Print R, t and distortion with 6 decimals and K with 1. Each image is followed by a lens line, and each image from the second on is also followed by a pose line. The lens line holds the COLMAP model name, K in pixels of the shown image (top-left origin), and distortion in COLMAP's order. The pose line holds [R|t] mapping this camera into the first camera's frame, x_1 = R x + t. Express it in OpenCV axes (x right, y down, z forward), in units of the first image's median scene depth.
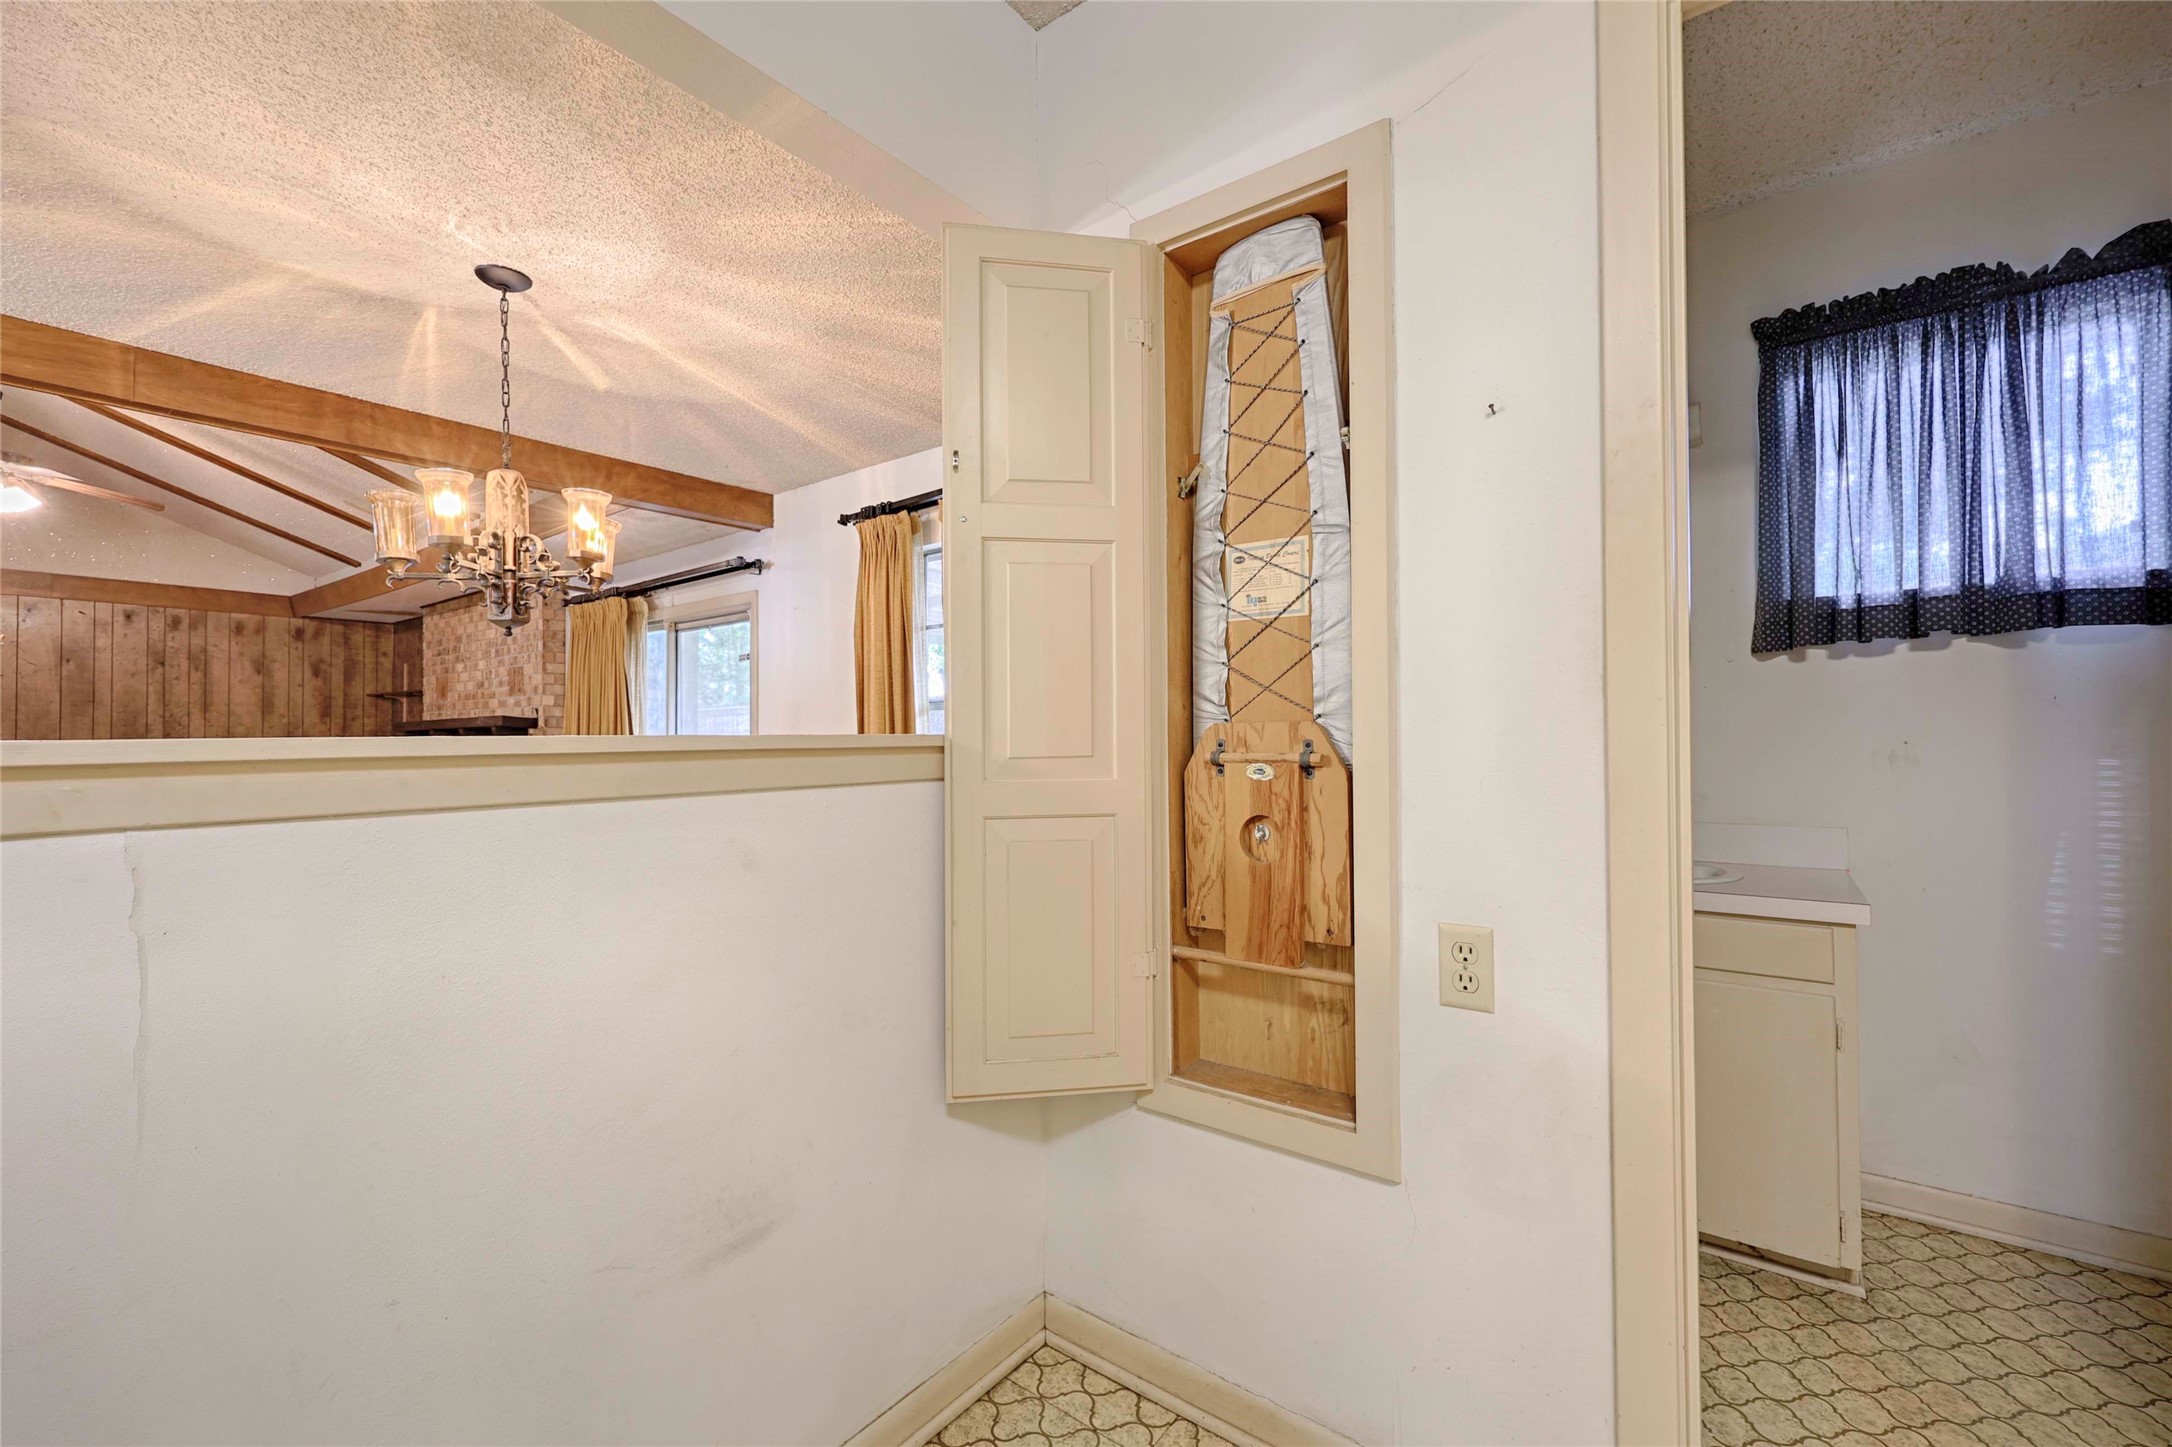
lens RADIAL K [[896.5, 0, 1086.0], [0, 896.5, 723.5], [0, 0, 1]] dist [-0.001035, -0.000046]
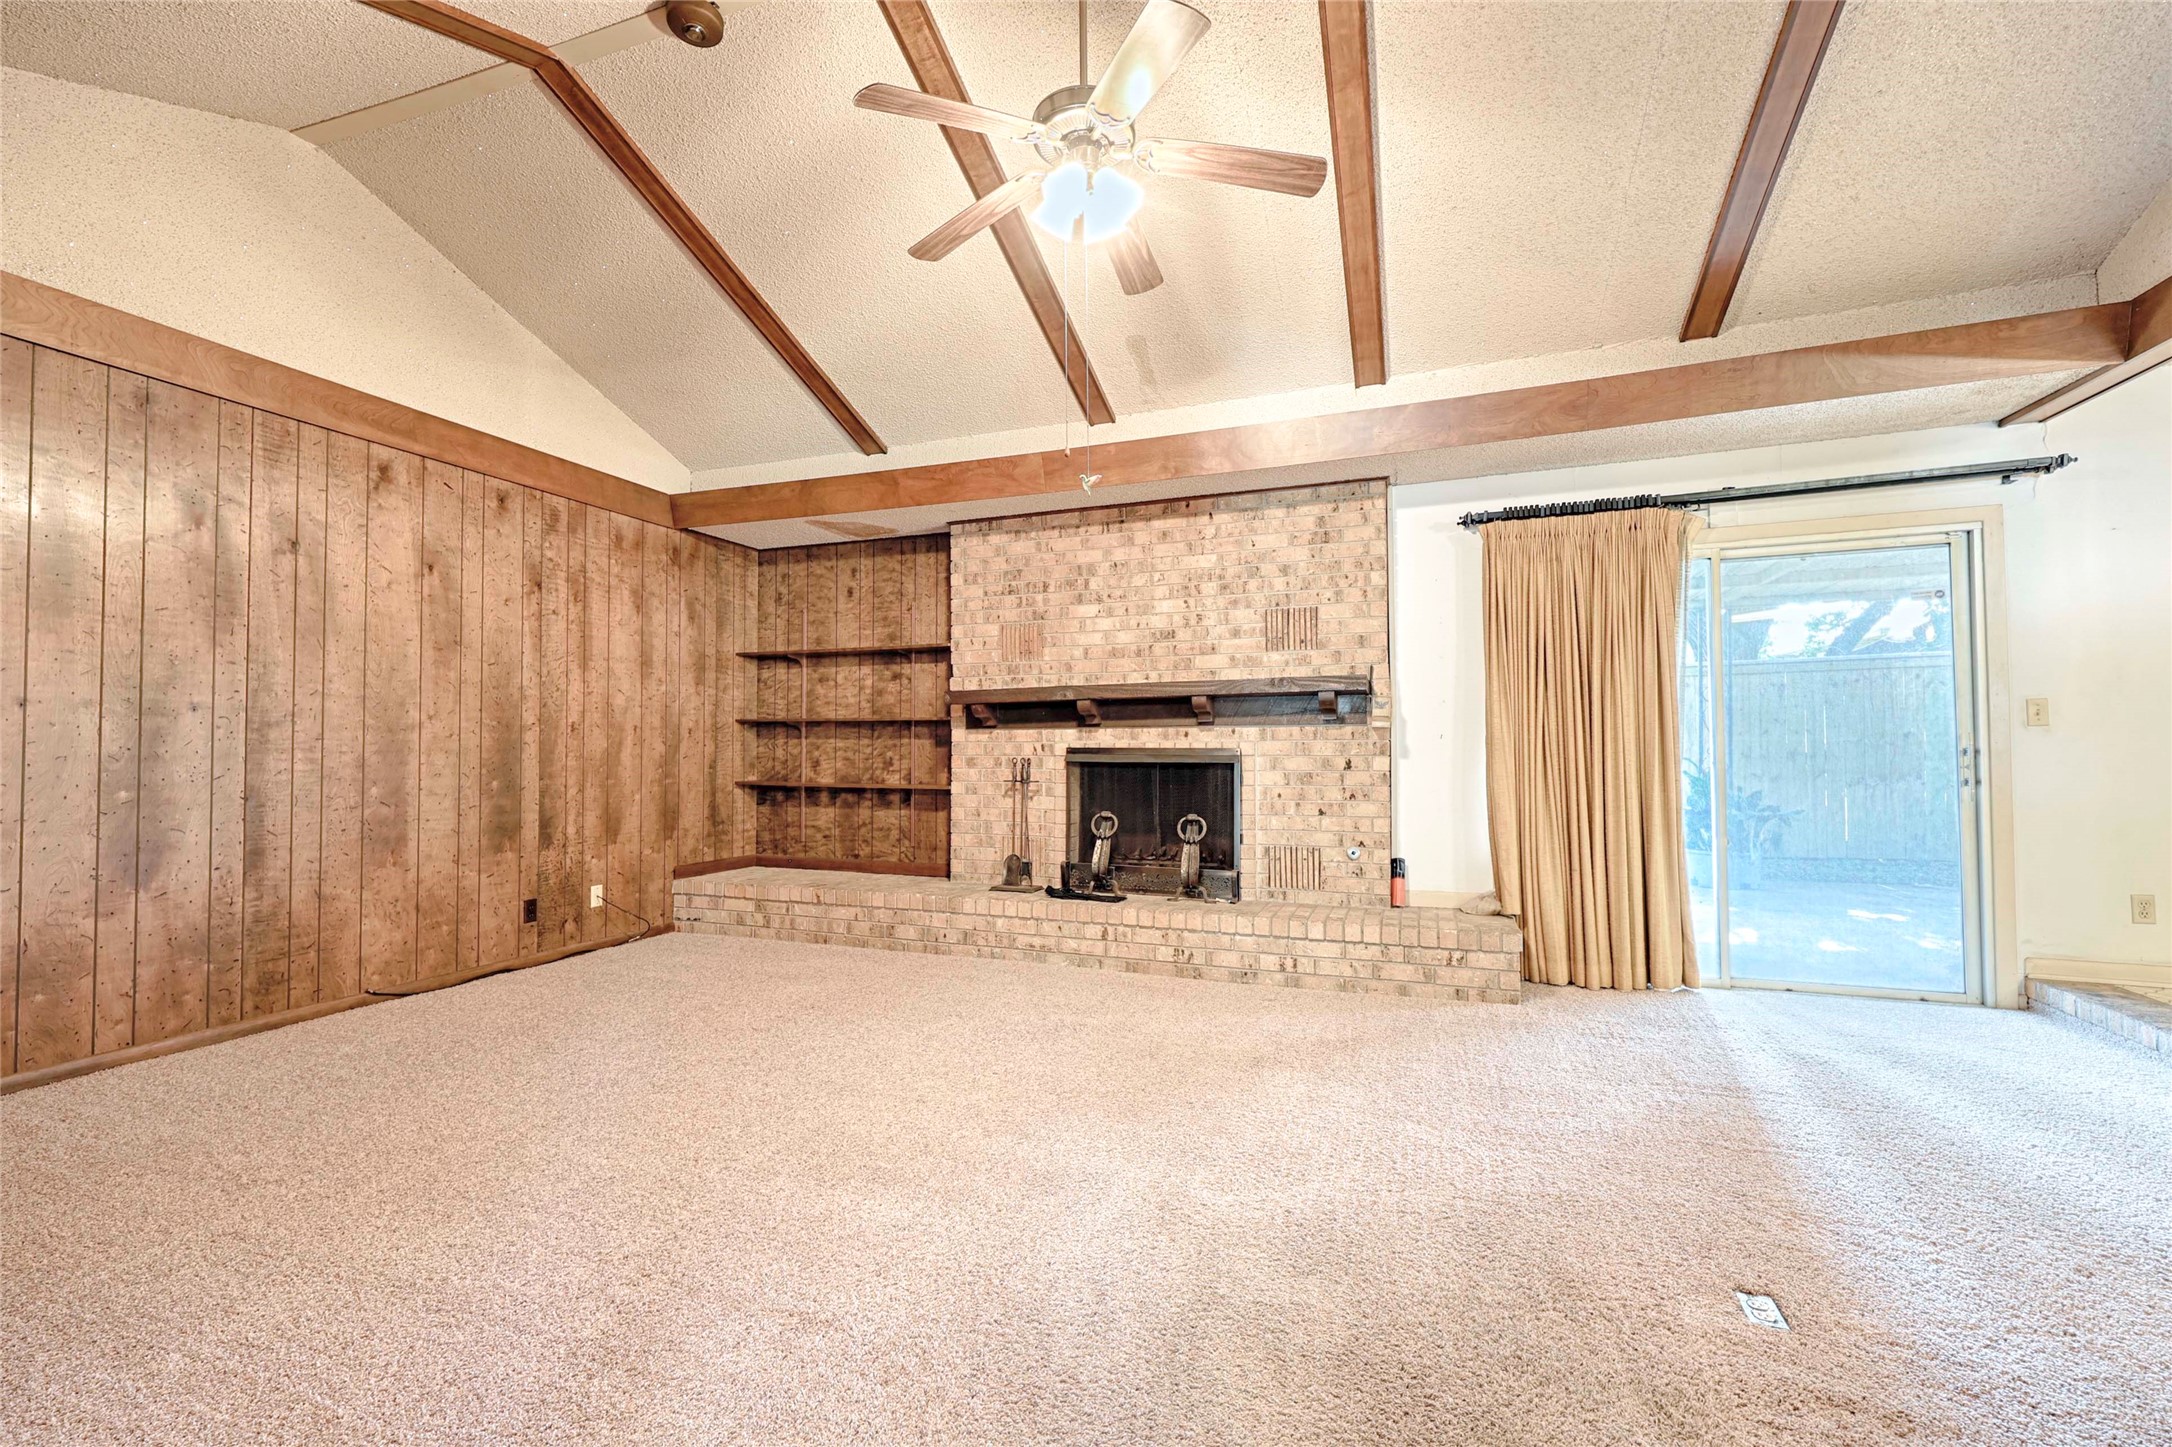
lens RADIAL K [[895.3, 0, 1077.5], [0, 895.3, 728.5], [0, 0, 1]] dist [-0.001244, -0.000026]
pose [[0.956362, 0.003621, 0.292163, -0.894231], [-0.002874, 0.999991, -0.002986, 0.029642], [-0.292171, 0.002016, 0.956364, 0.339145]]
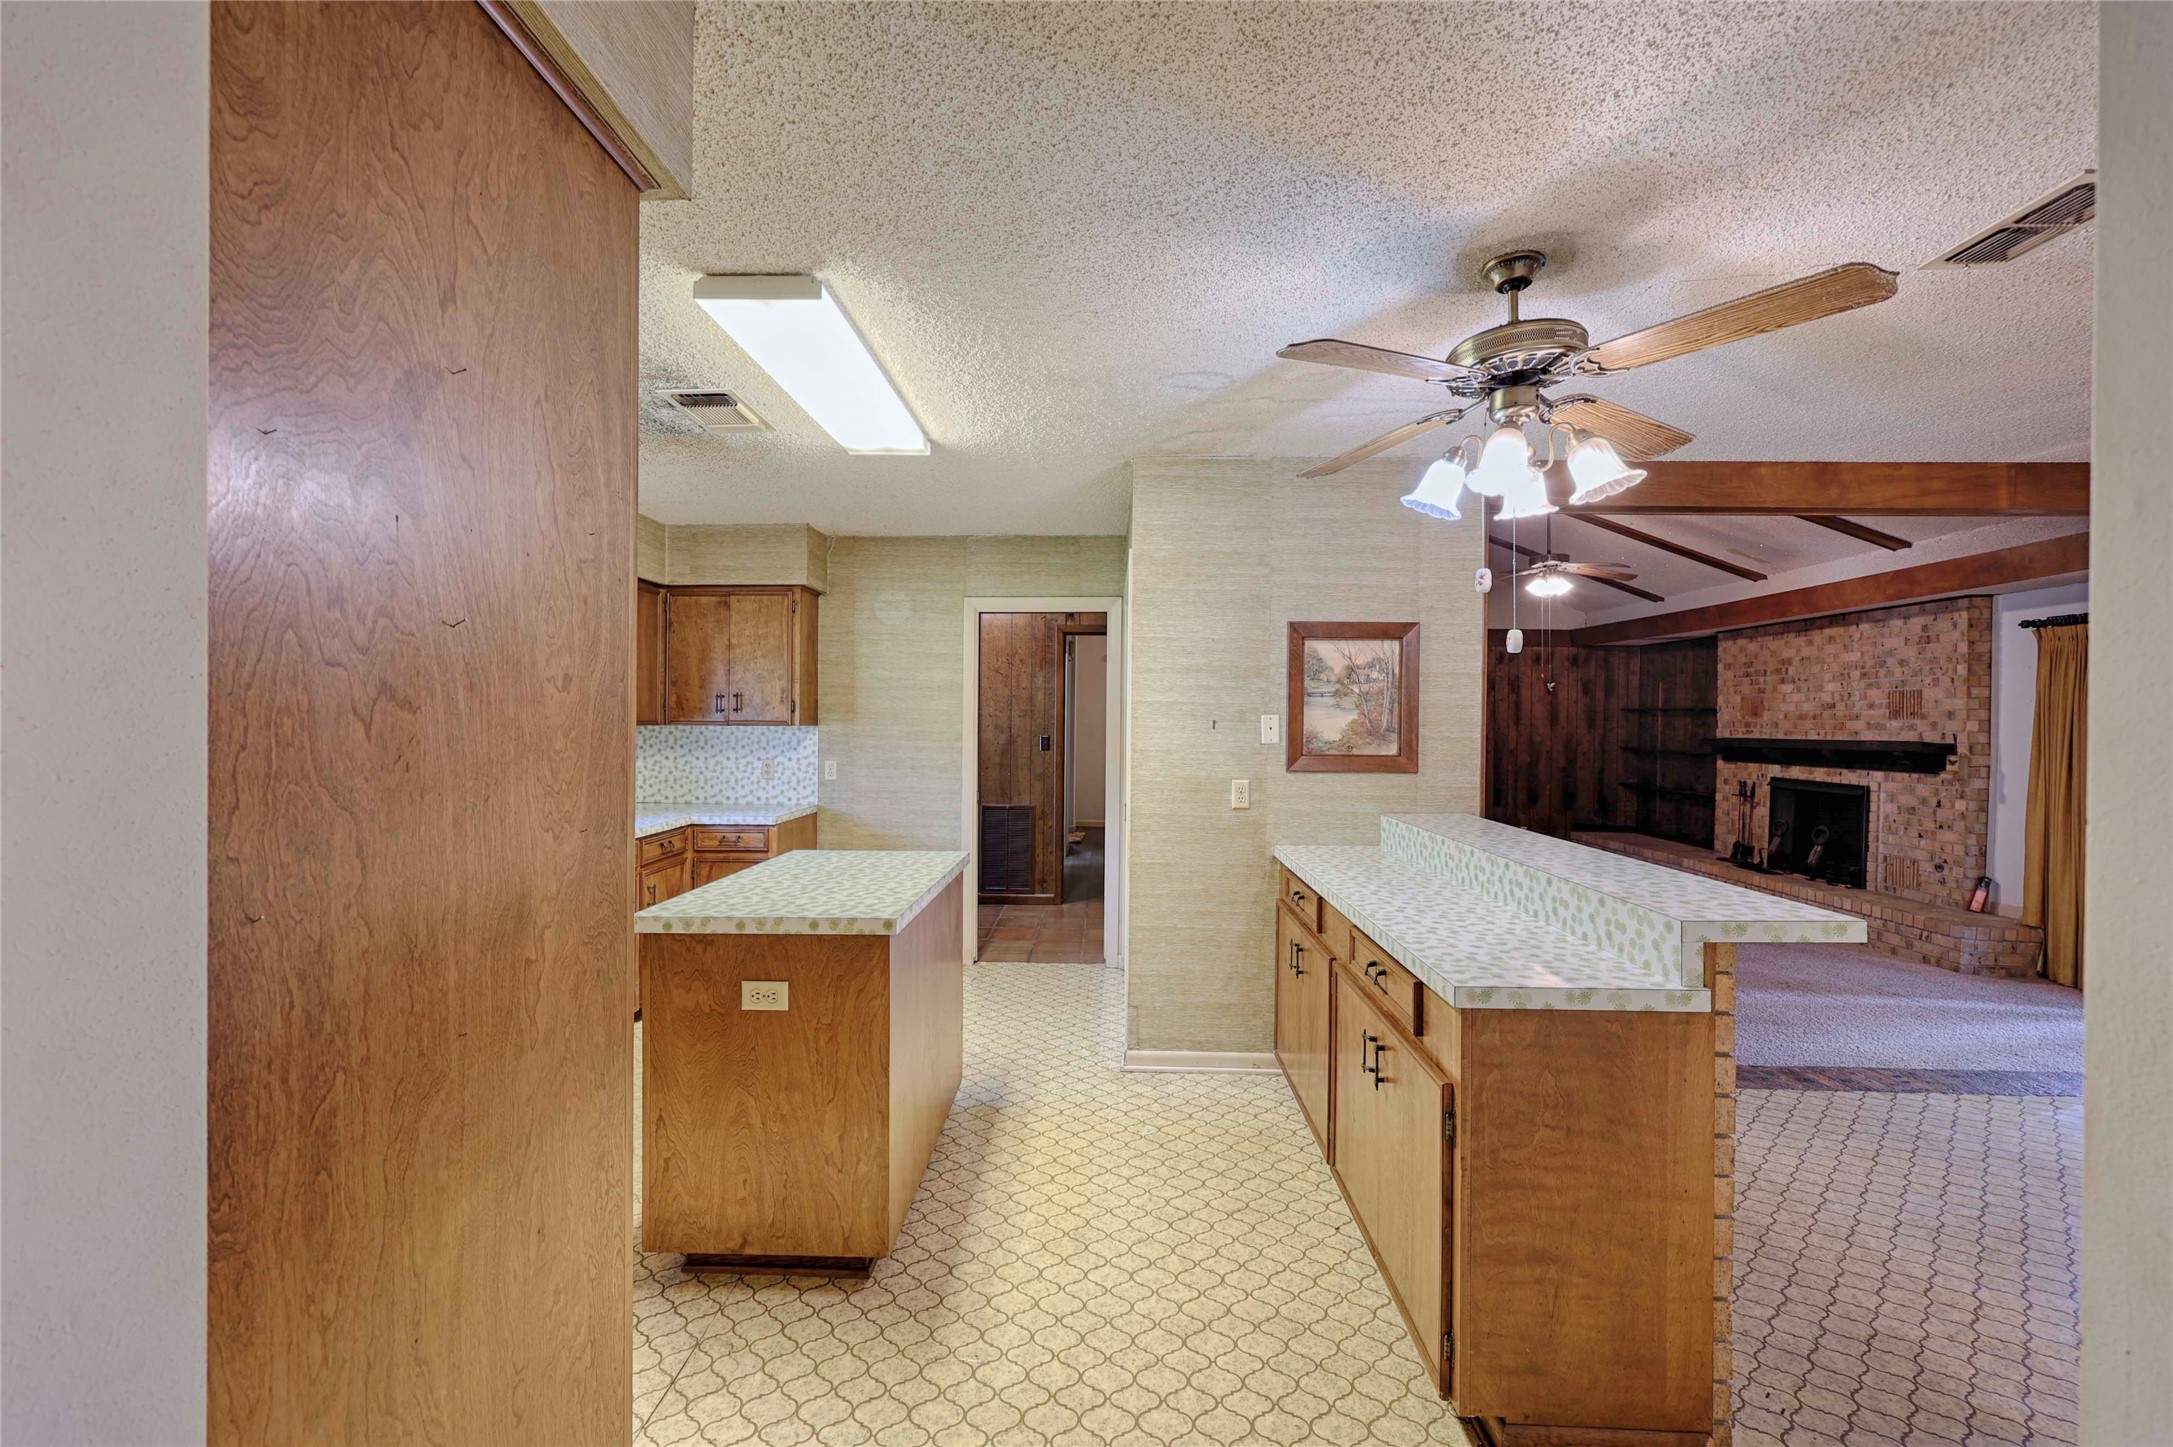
lens RADIAL K [[878.2, 0, 1086.5], [0, 878.2, 723.5], [0, 0, 1]] dist [-0.000841, -0.000502]
pose [[0.588381, 0.012345, -0.808490, -0.342707], [0.002289, 0.999854, 0.016933, -0.040152], [0.808581, -0.011814, 0.588267, -0.274287]]
